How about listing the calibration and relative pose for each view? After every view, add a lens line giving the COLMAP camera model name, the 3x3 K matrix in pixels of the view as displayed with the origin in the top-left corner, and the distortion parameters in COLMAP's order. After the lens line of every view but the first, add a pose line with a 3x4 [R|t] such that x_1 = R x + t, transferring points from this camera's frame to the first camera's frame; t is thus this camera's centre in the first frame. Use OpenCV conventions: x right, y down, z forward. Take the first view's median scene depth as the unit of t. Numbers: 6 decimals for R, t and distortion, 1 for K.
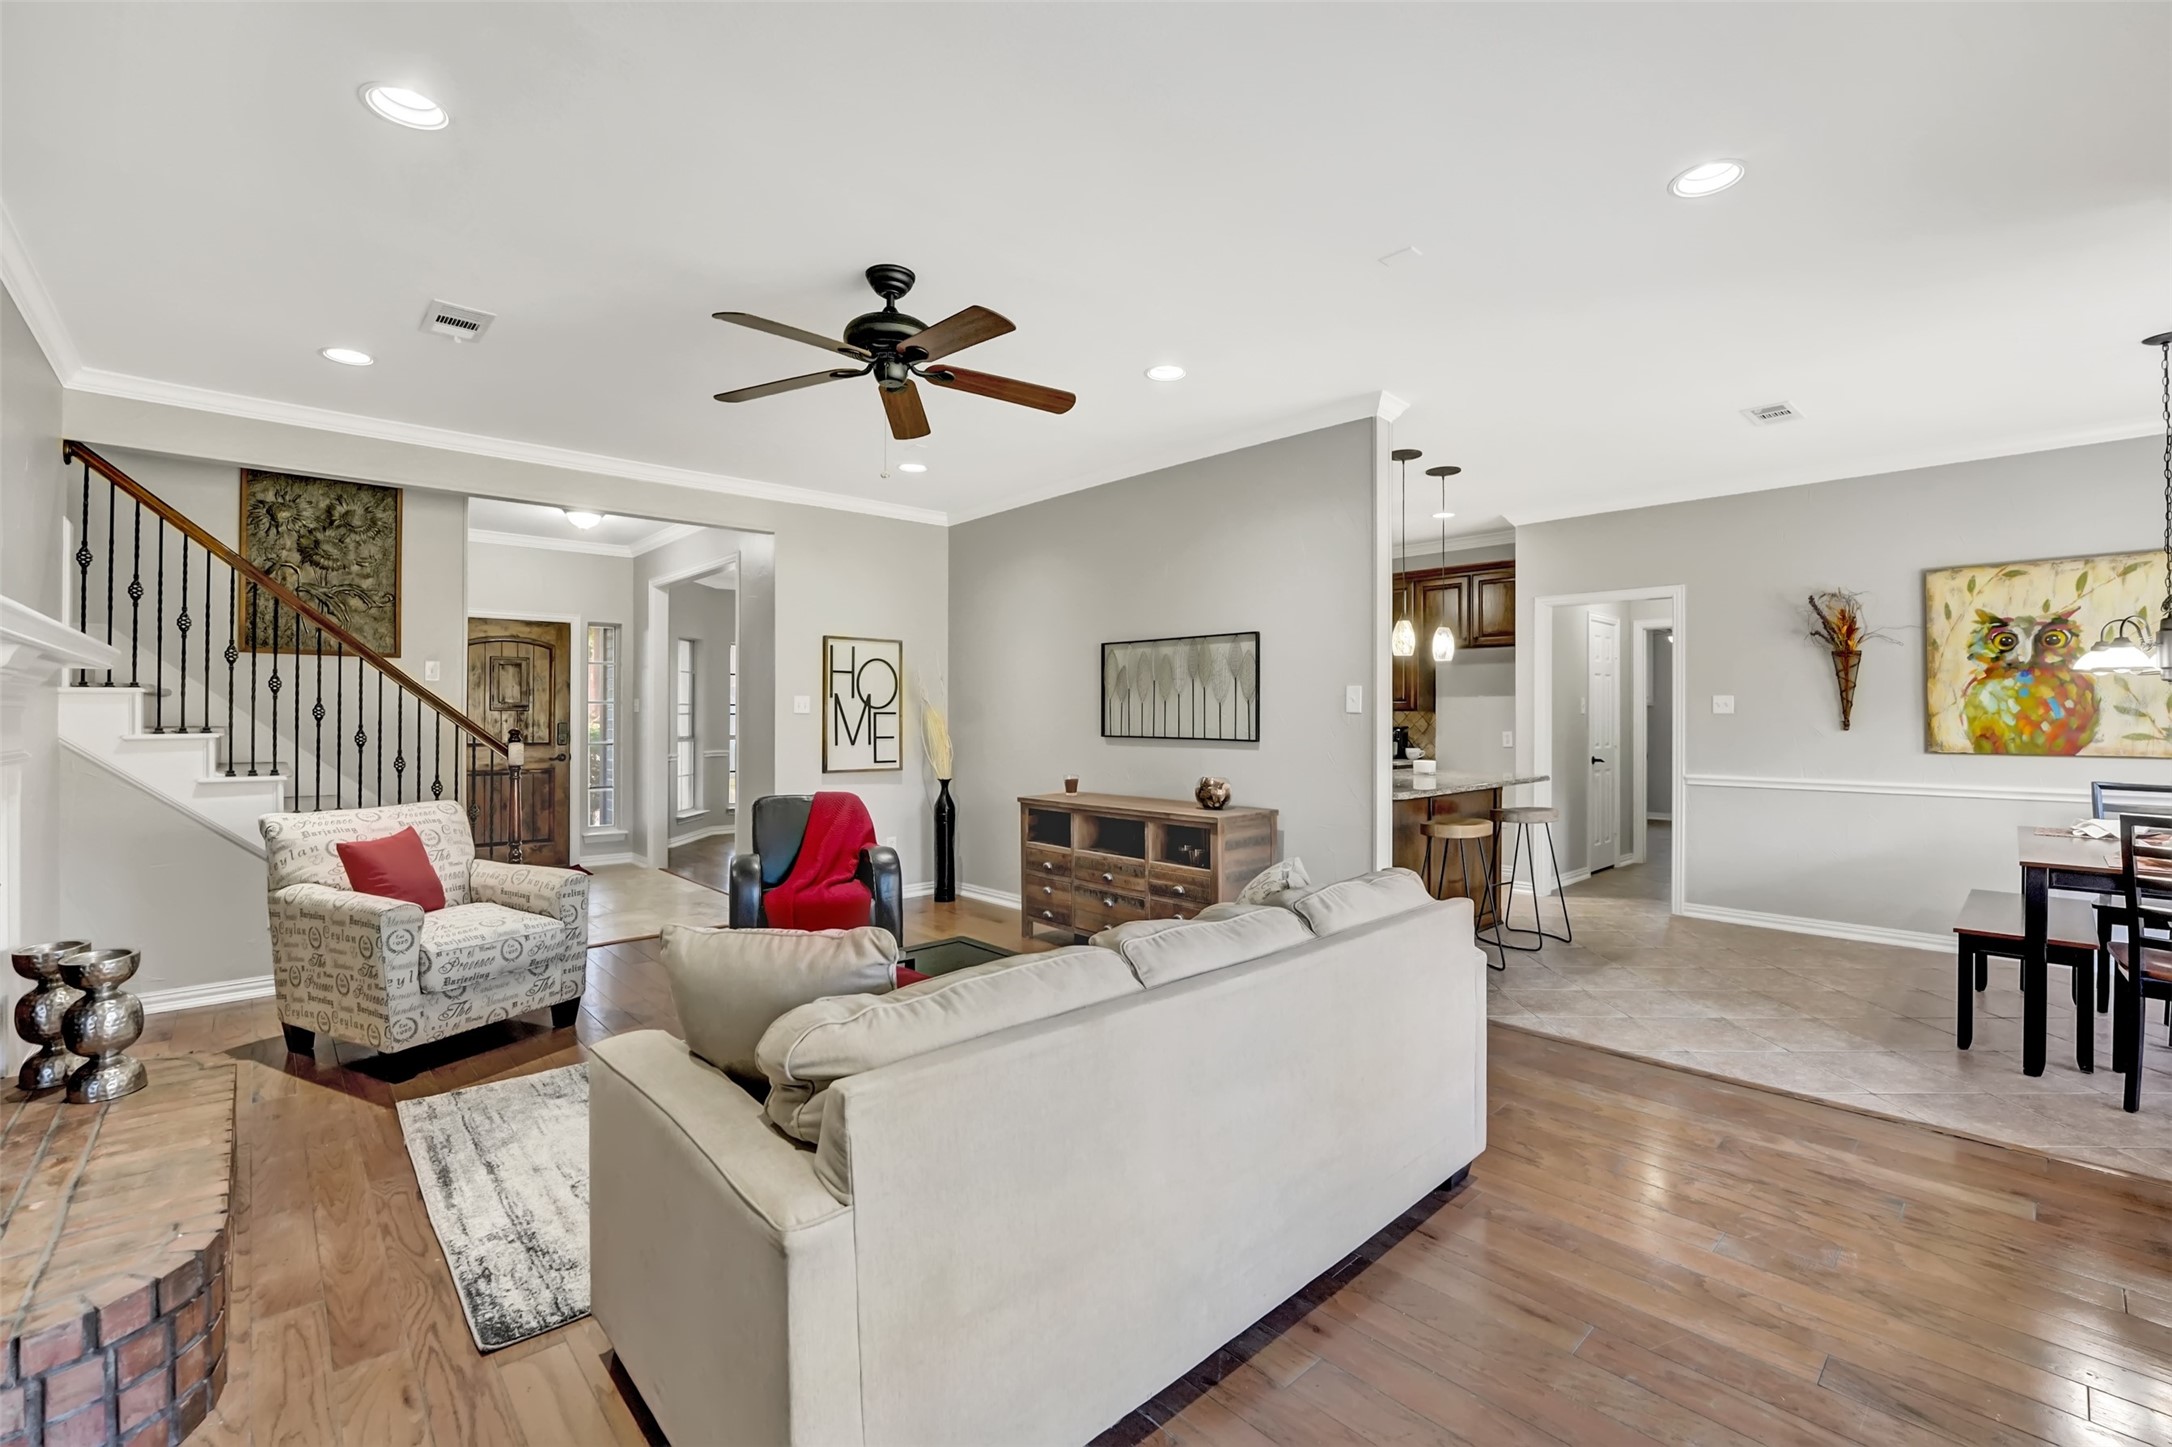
lens RADIAL K [[921.0, 0, 1071.1], [0, 921.0, 721.0], [0, 0, 1]] dist [-0.004655, 0.000015]
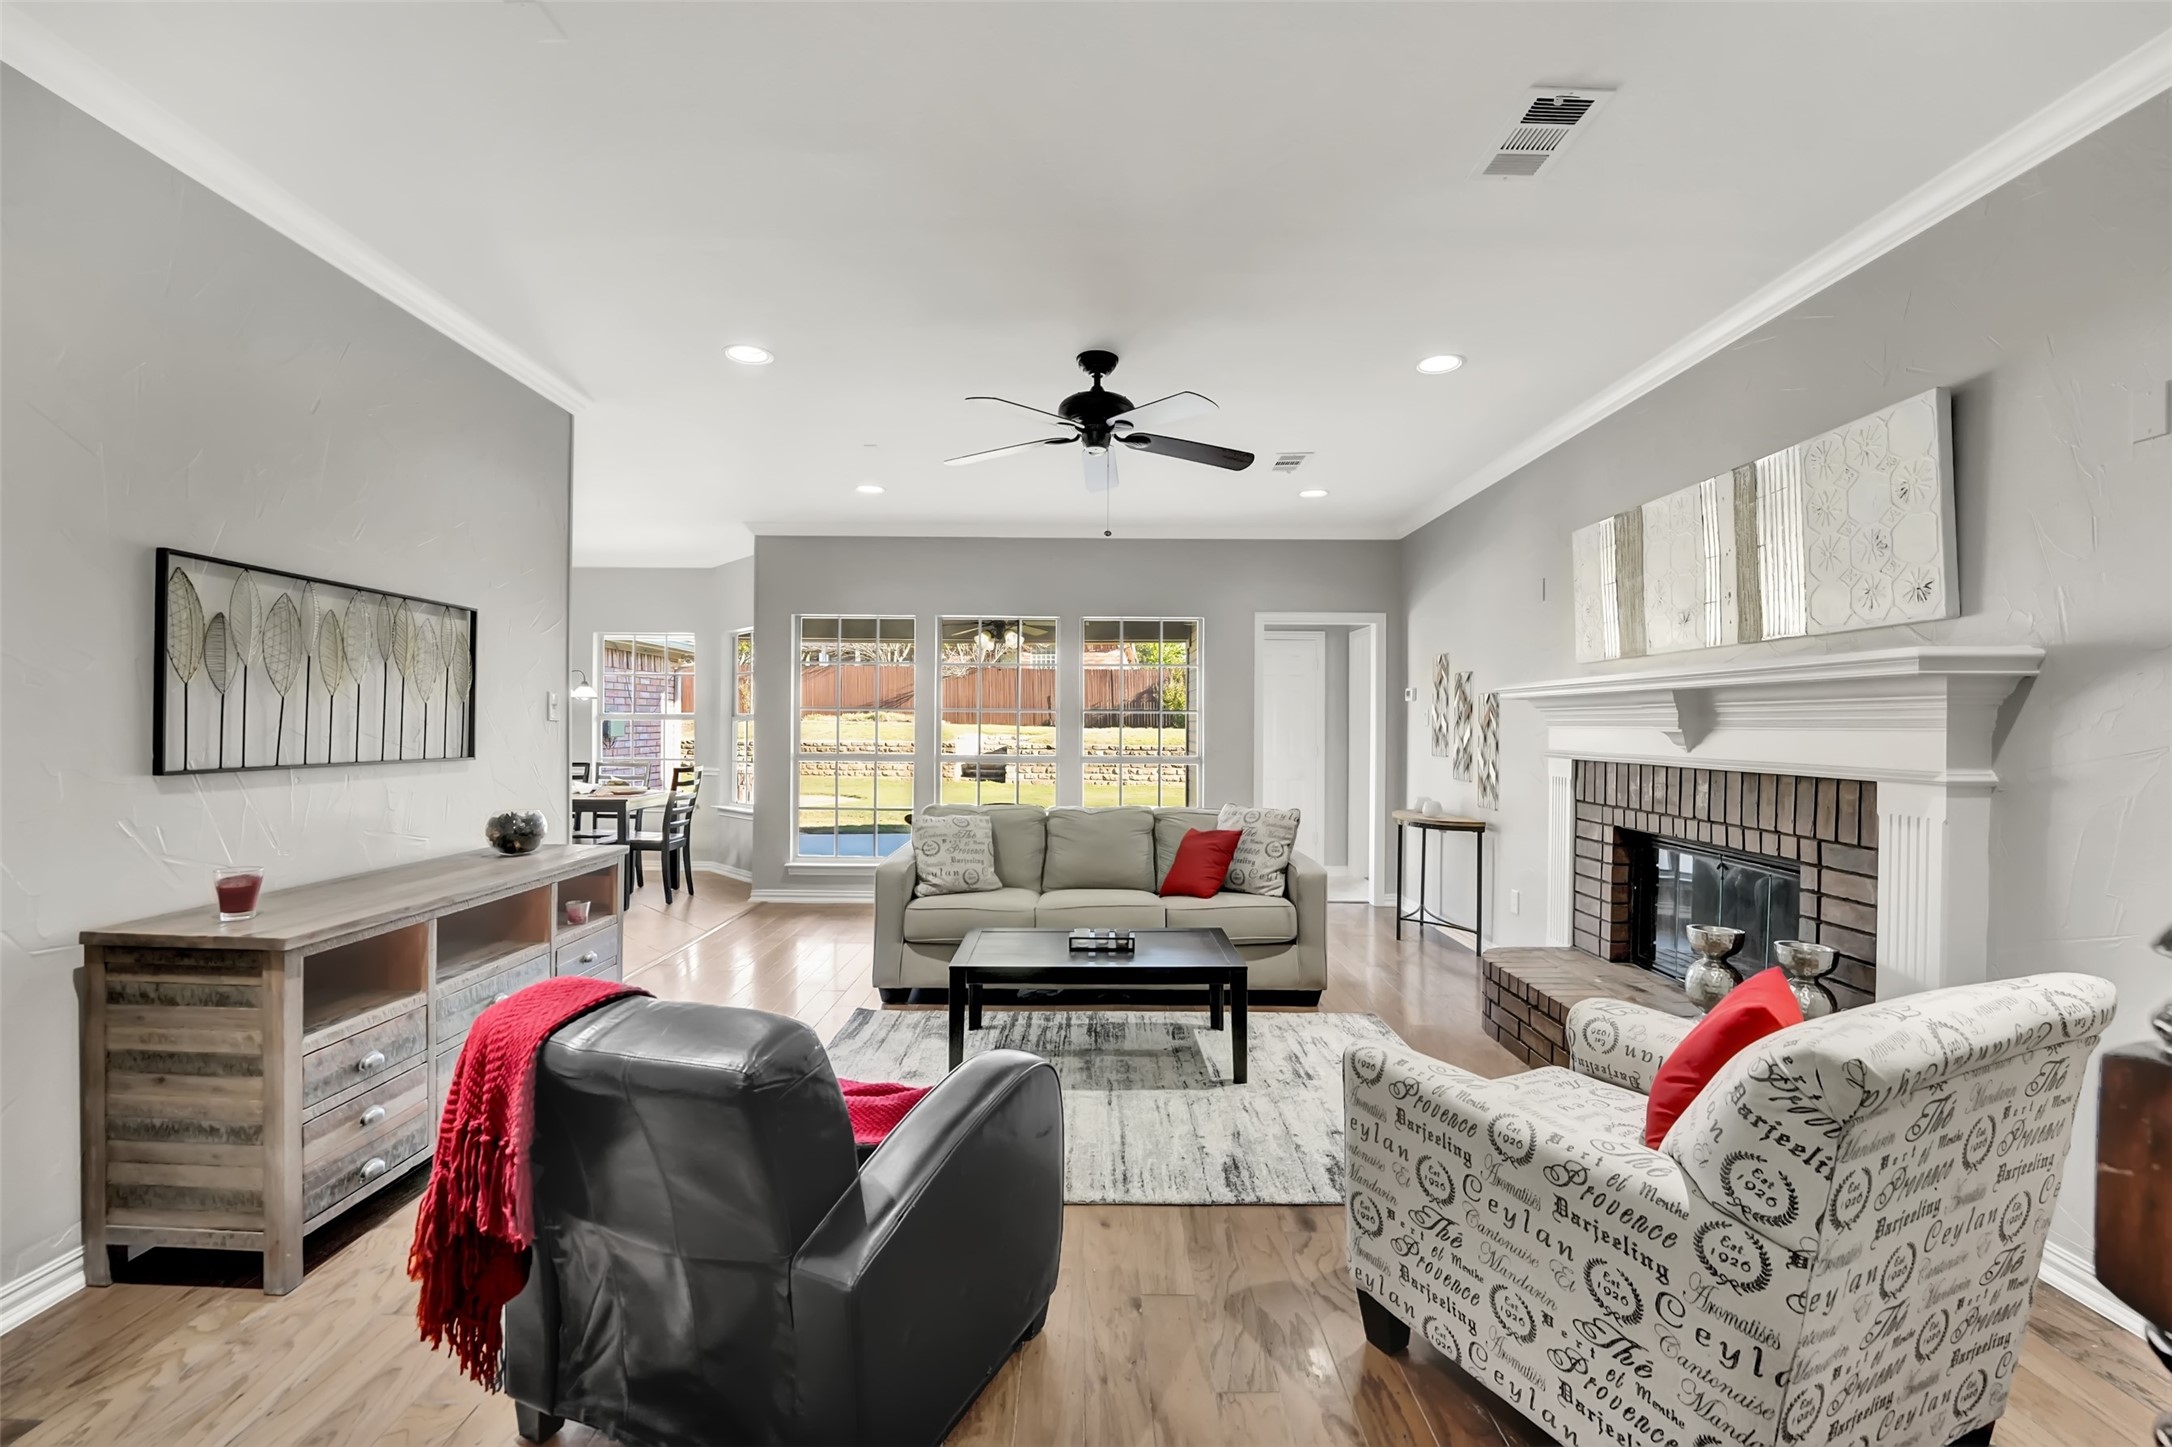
lens RADIAL K [[923.1, 0, 1077.8], [0, 923.1, 716.3], [0, 0, 1]] dist [-0.000187, -0.000076]
pose [[-0.749633, 0.003704, 0.661843, -0.636353], [0.000039, 0.999985, -0.005553, -0.007888], [-0.661854, -0.004138, -0.749622, 1.219458]]
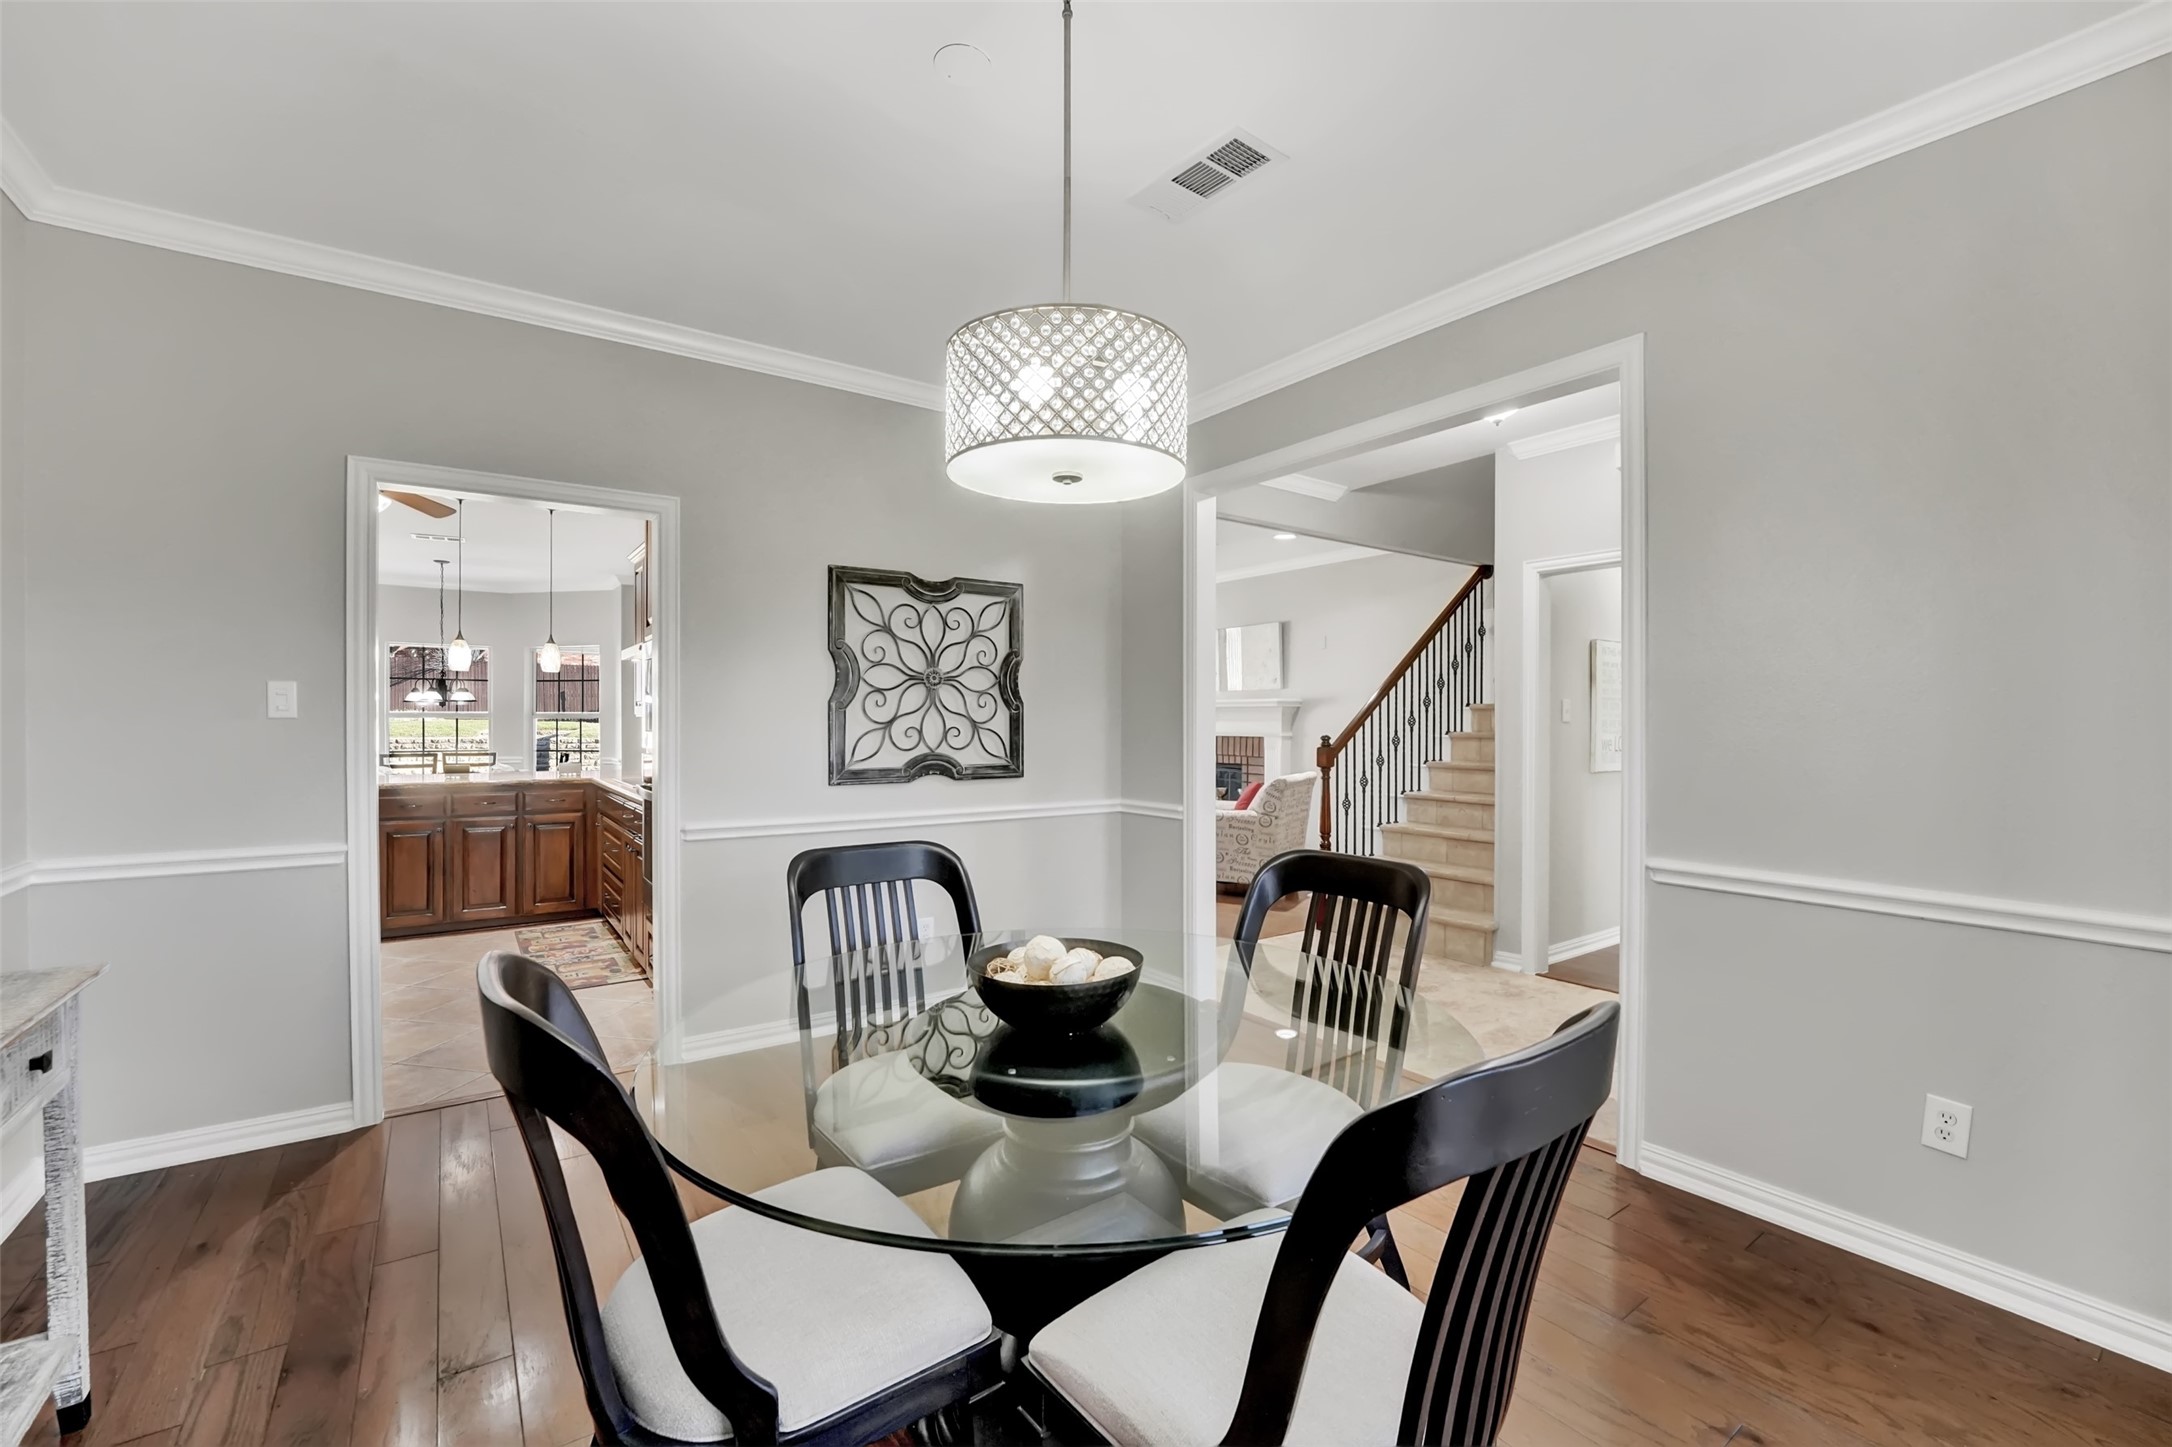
lens RADIAL K [[911.7, 0, 1050.5], [0, 911.7, 737.3], [0, 0, 1]] dist [-0.002188, -0.000211]
pose [[-0.989440, -0.005060, 0.144853, -0.487143], [-0.001309, 0.999662, 0.025980, -0.018121], [-0.144935, 0.025516, -0.989112, 2.253323]]
